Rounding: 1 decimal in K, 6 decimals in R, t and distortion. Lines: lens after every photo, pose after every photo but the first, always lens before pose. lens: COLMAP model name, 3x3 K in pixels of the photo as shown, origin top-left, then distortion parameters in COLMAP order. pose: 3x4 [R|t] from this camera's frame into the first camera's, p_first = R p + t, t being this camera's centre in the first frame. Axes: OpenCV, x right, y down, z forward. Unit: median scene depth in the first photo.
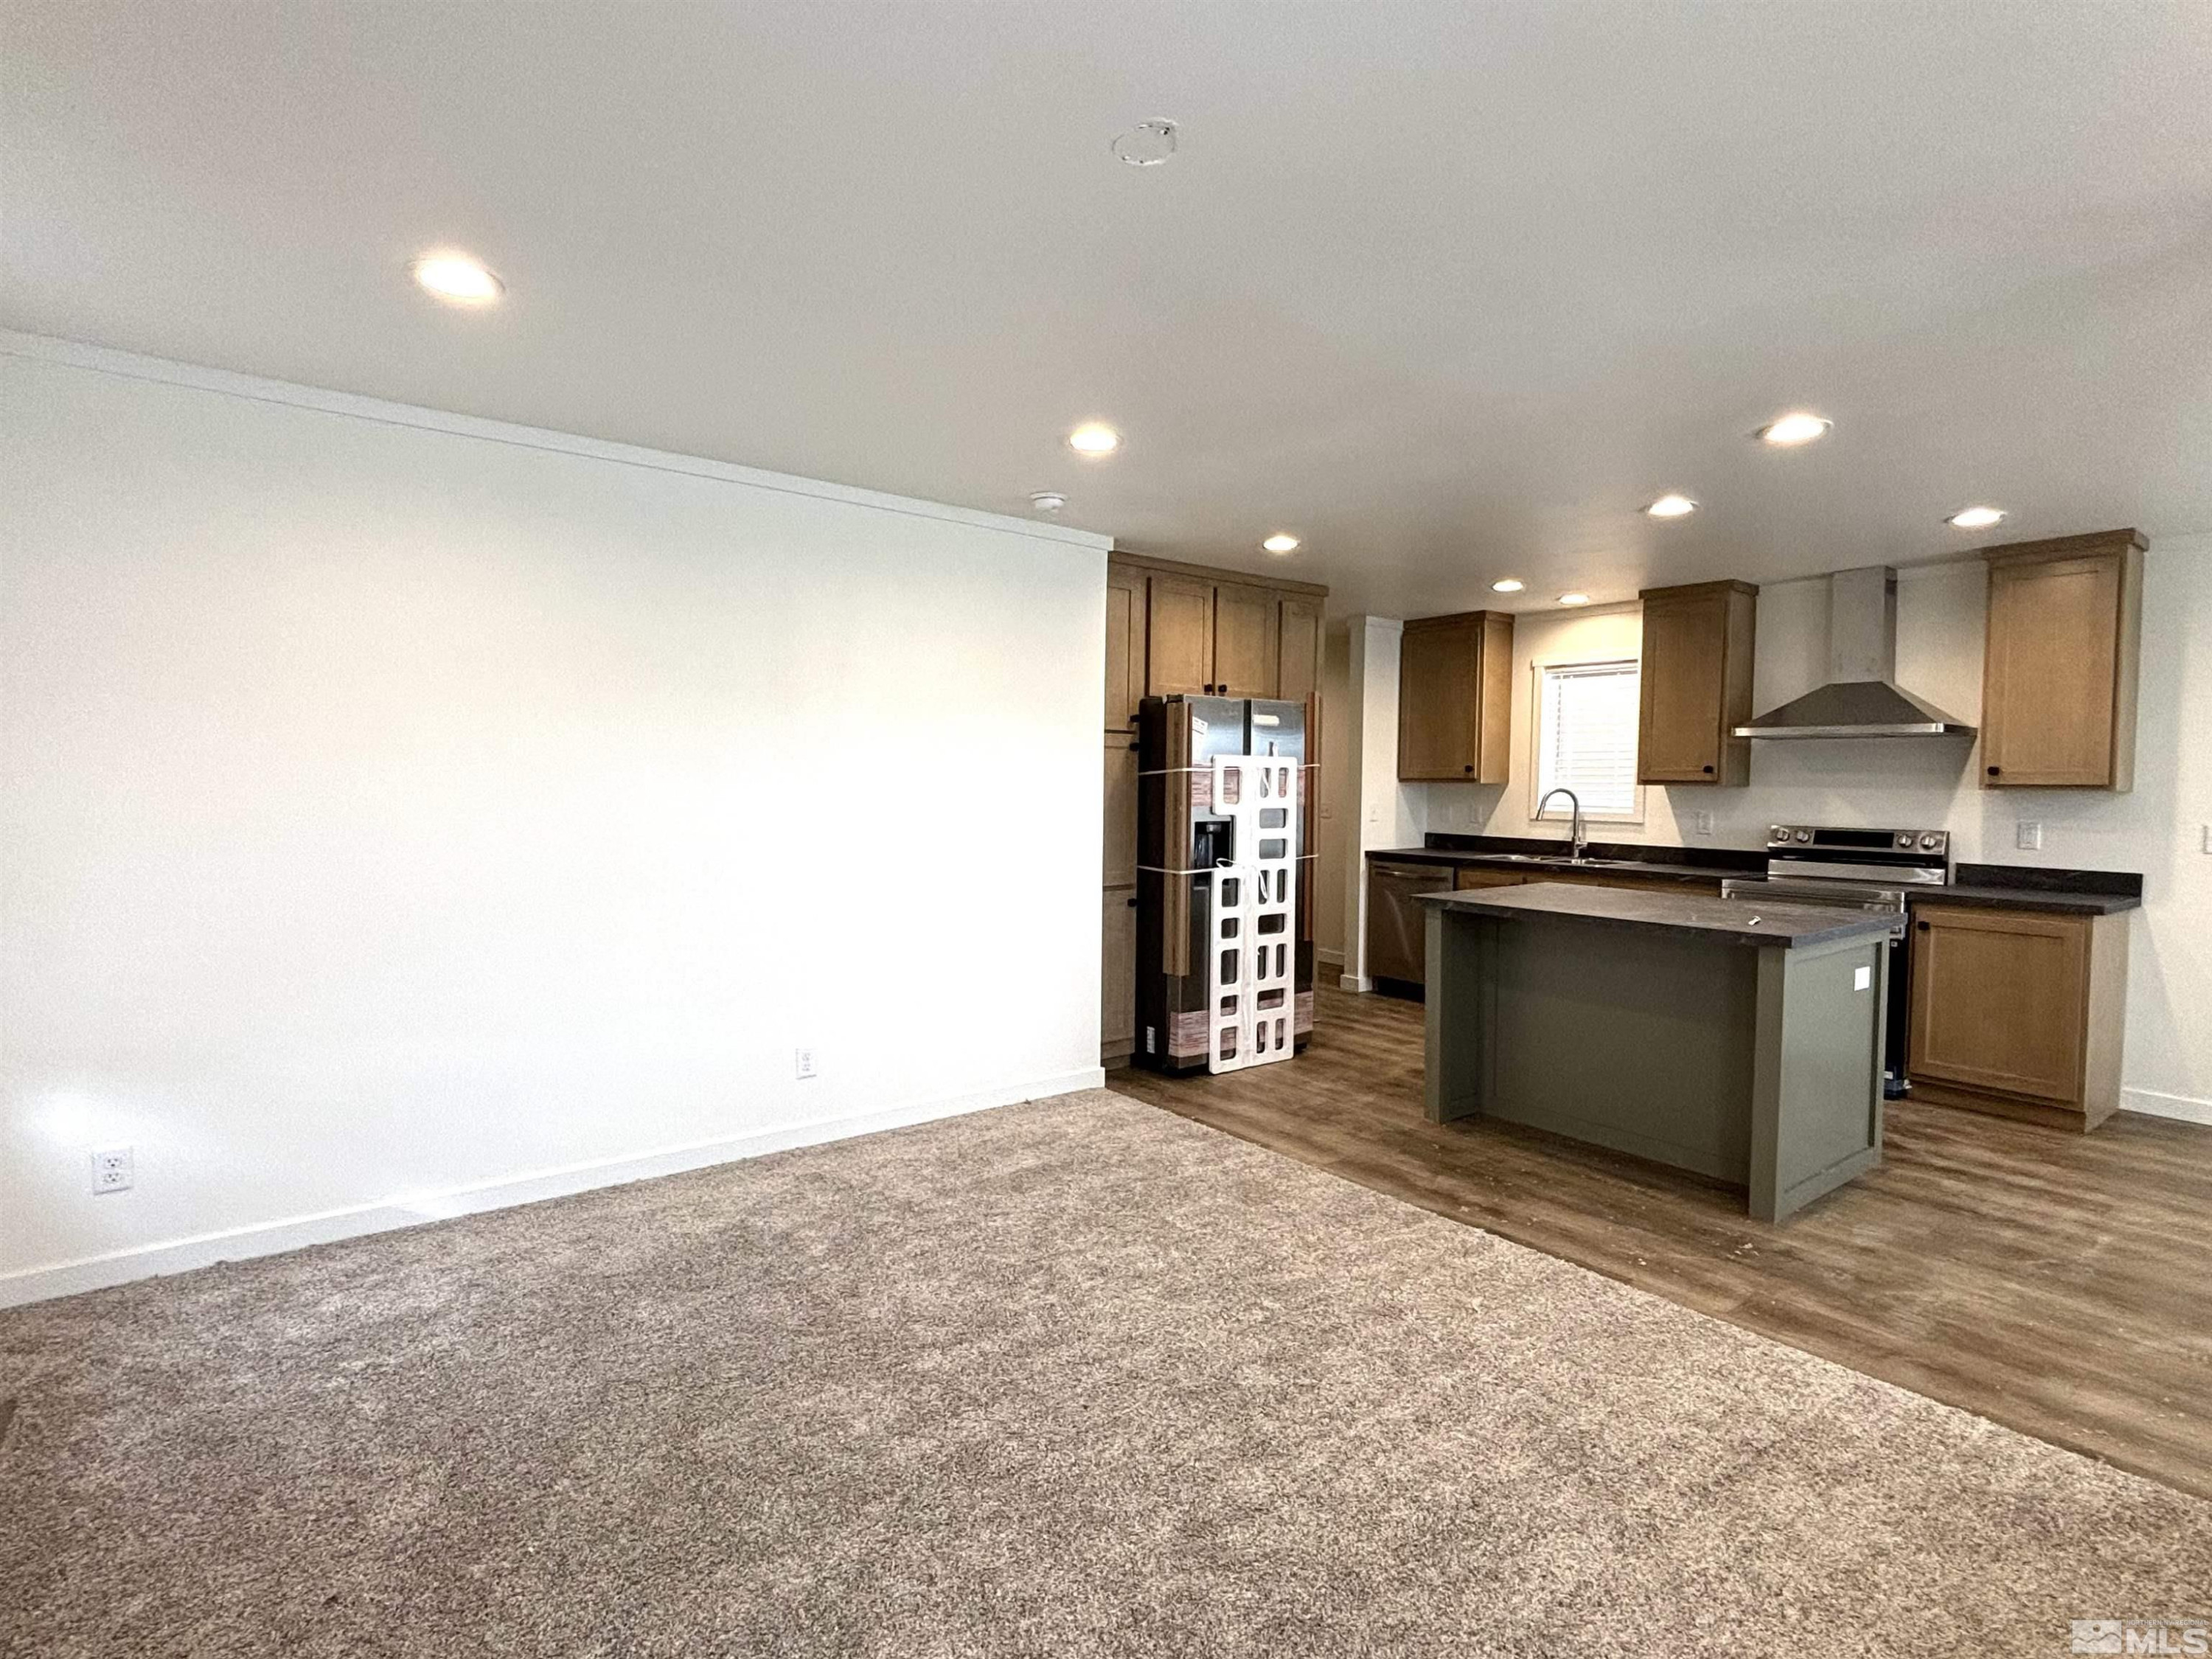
lens RADIAL K [[1096.7, 0, 1089.0], [0, 1096.7, 827.4], [0, 0, 1]] dist [-0.006595, 0.002666]
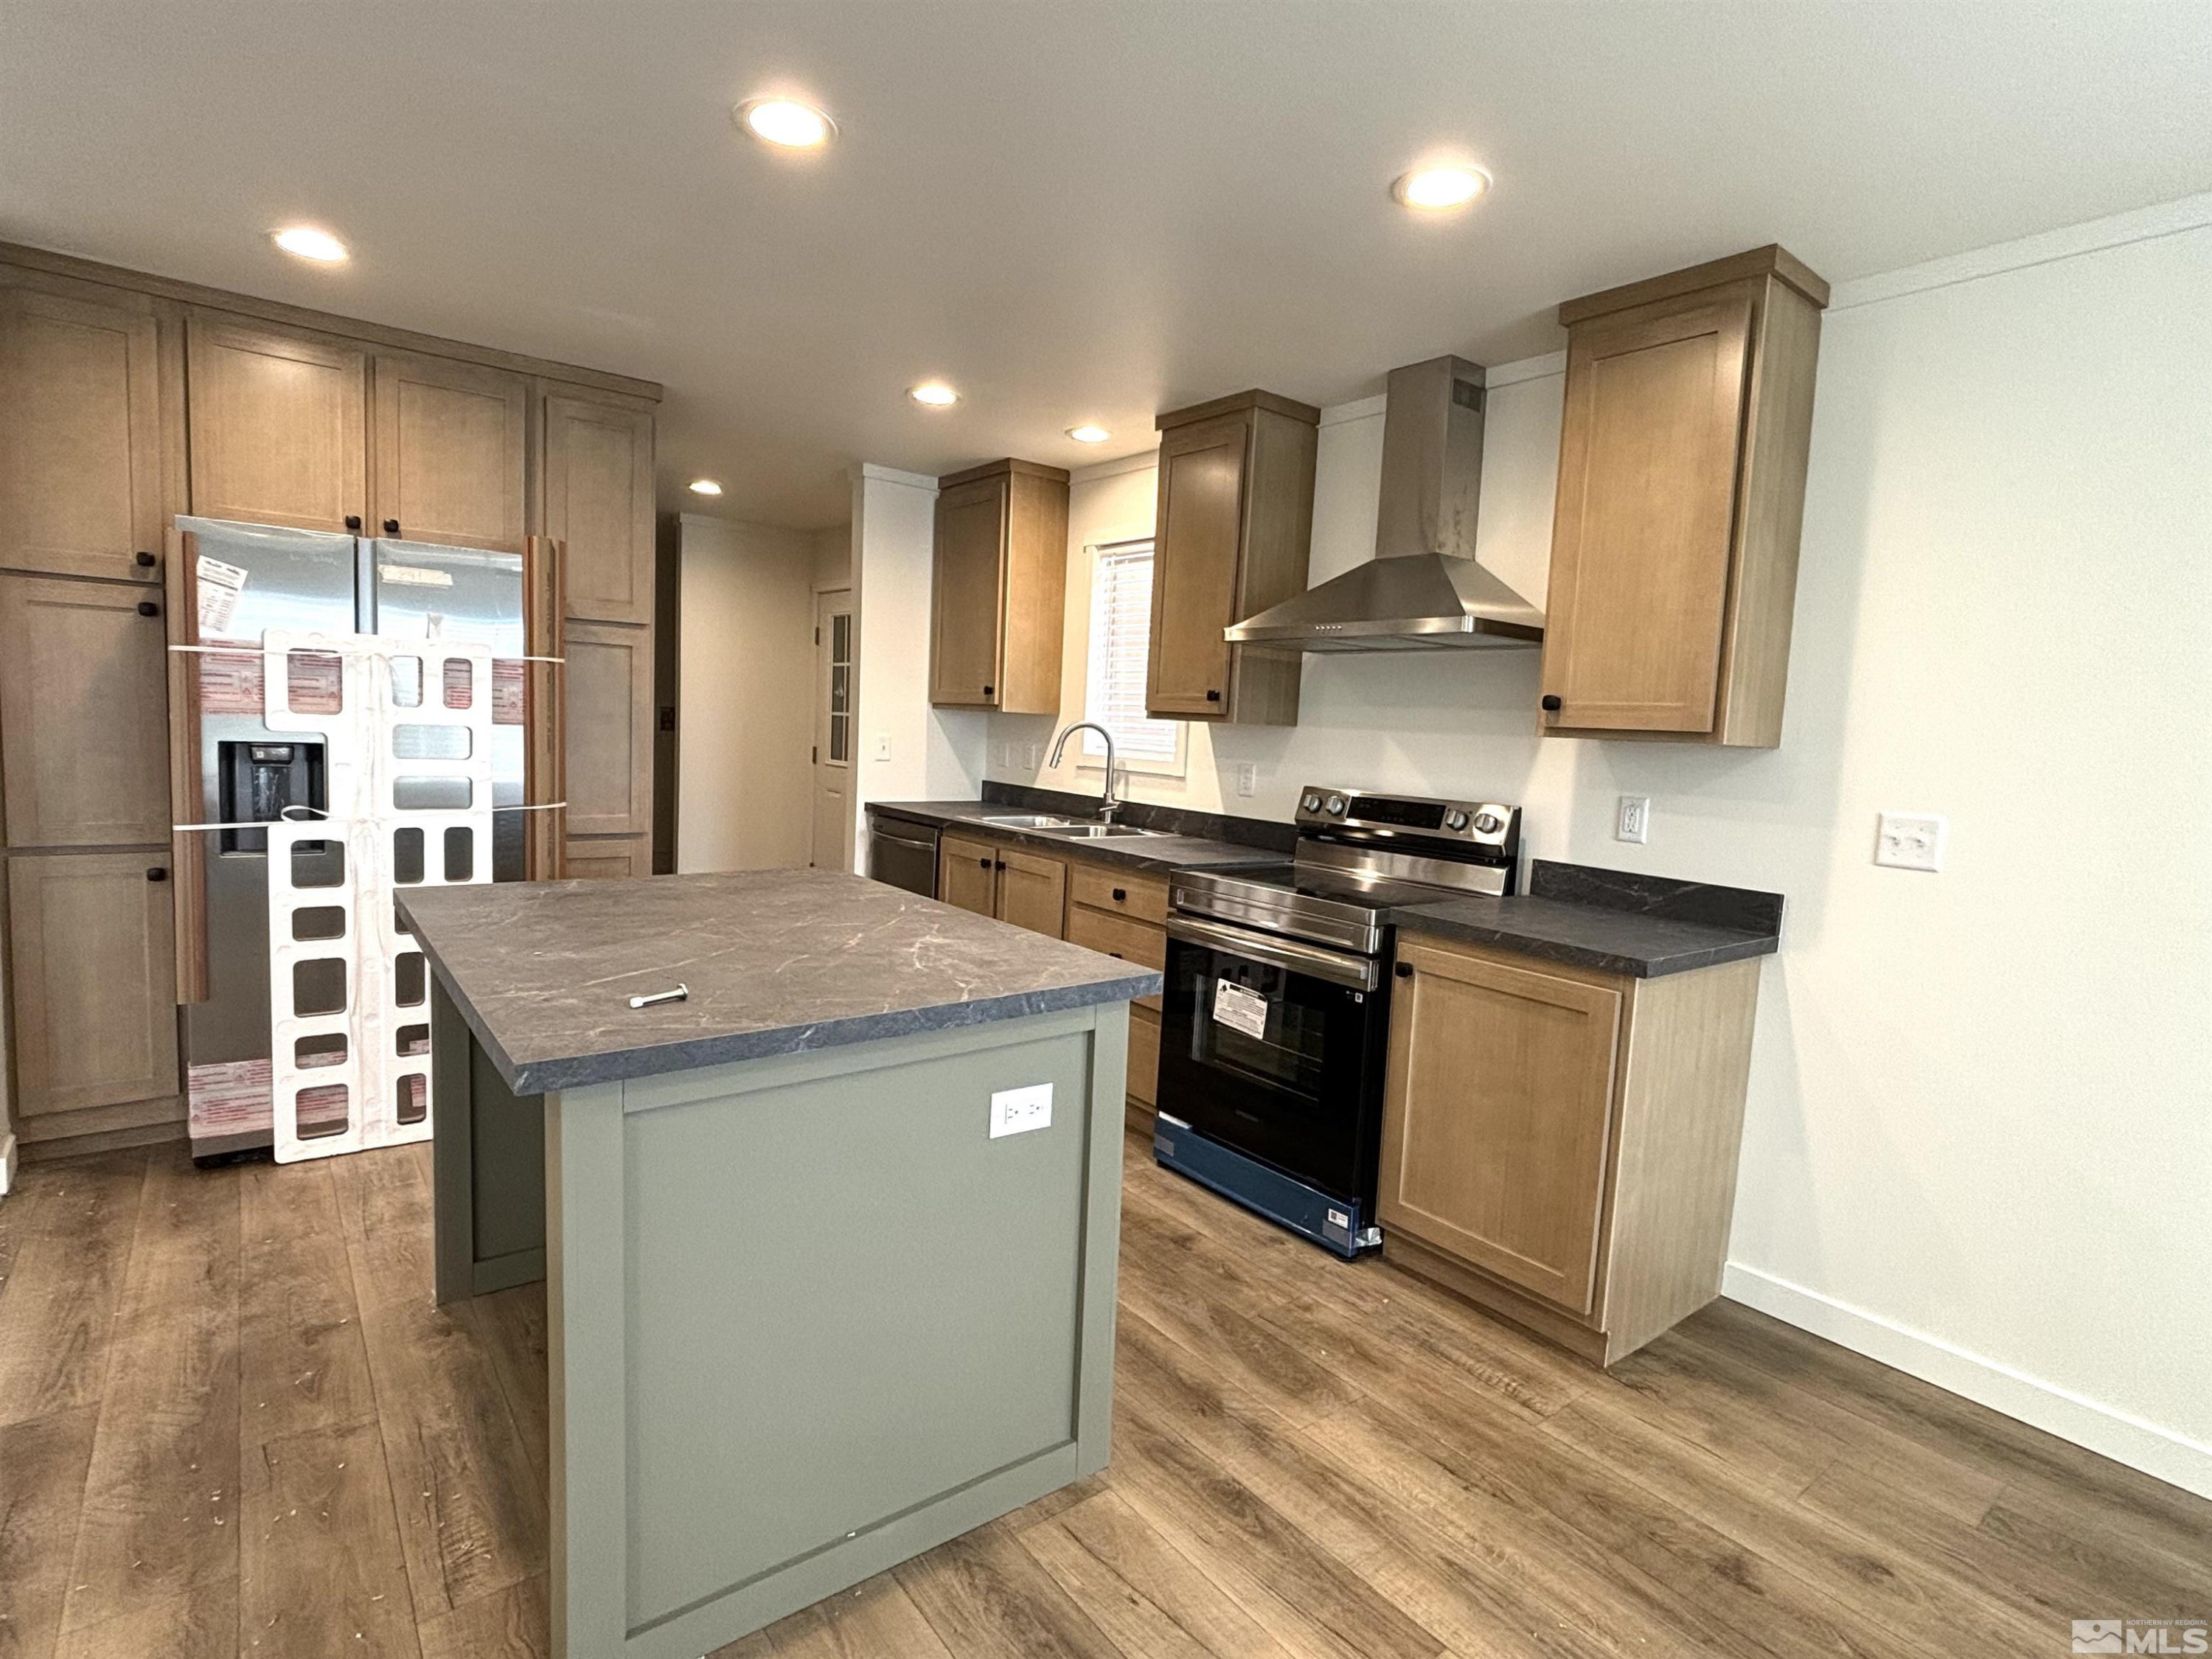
lens RADIAL K [[1096.7, 0, 1102.3], [0, 1096.7, 831.6], [0, 0, 1]] dist [-0.006595, 0.002666]
pose [[0.999168, 0.037259, 0.016588, 0.562788], [-0.038133, 0.997705, 0.055957, -0.007870], [-0.014465, -0.056543, 0.998295, 0.413992]]
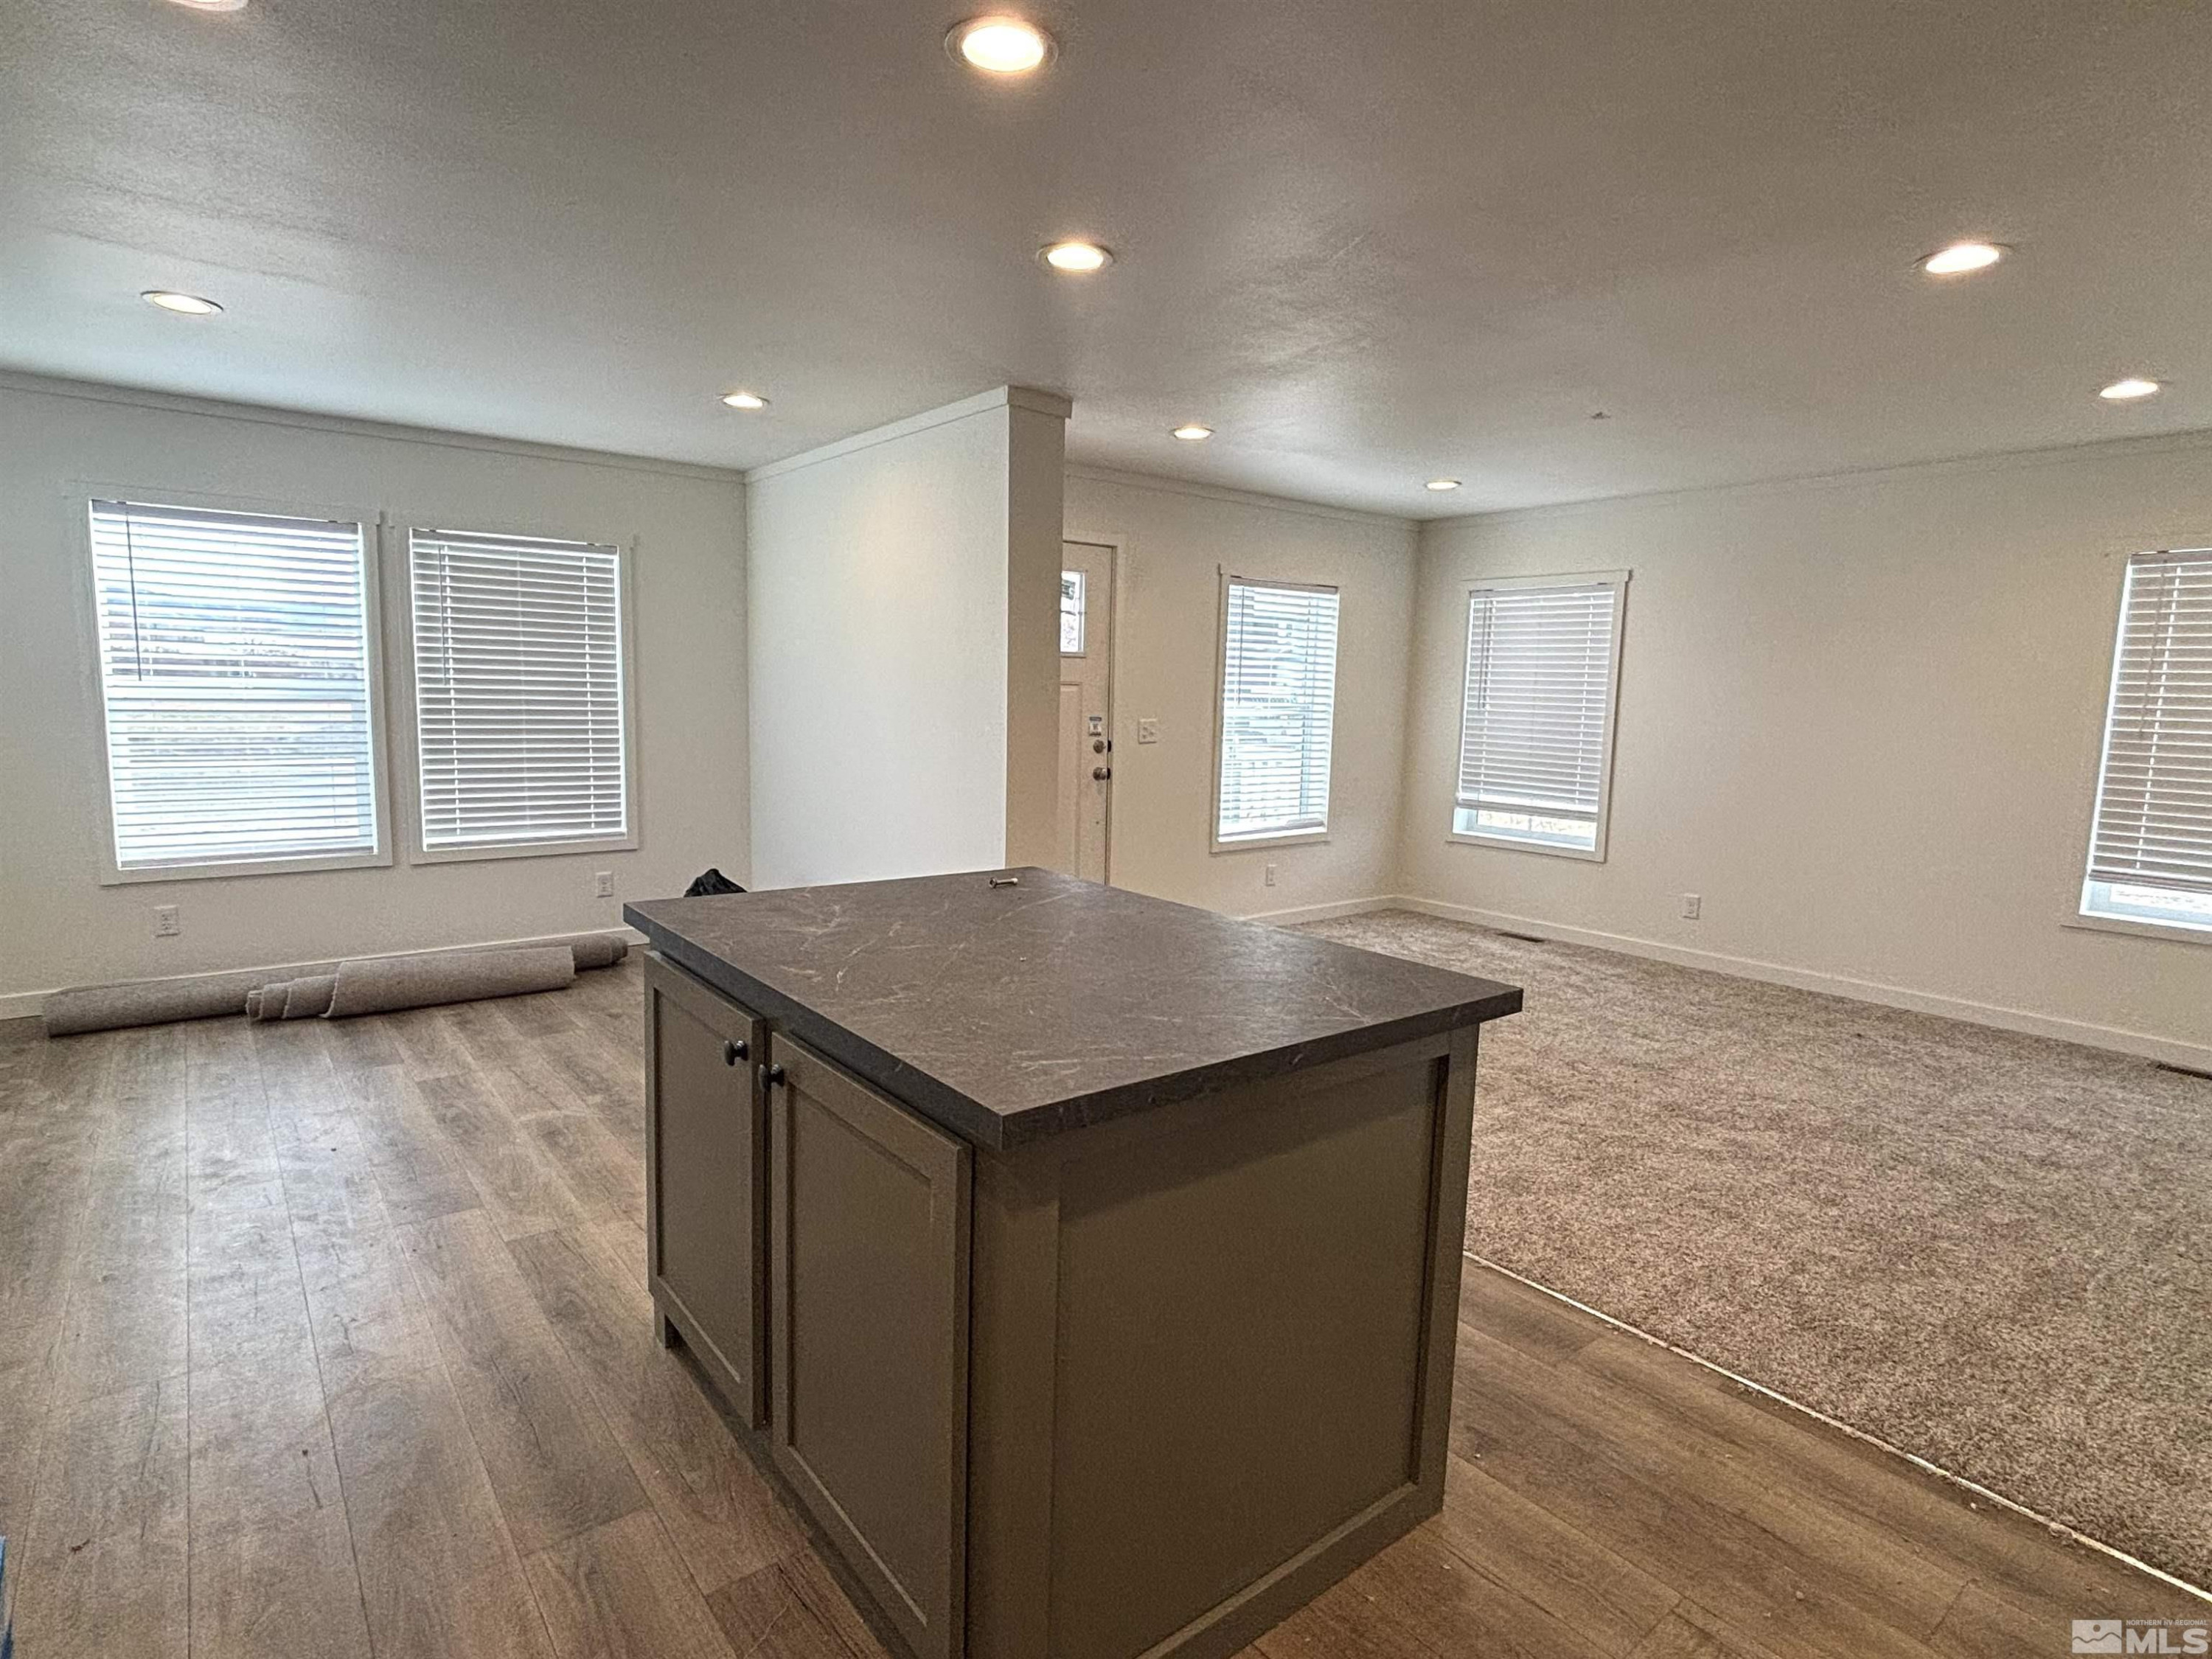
lens RADIAL K [[1152.8, 0, 1102.6], [0, 1152.8, 827.2], [0, 0, 1]] dist [-0.003434, 0.000867]
pose [[-0.998892, -0.033467, -0.033083, 0.415762], [-0.038521, 0.985318, 0.166328, -0.053922], [0.027030, 0.167418, -0.985515, 1.254427]]
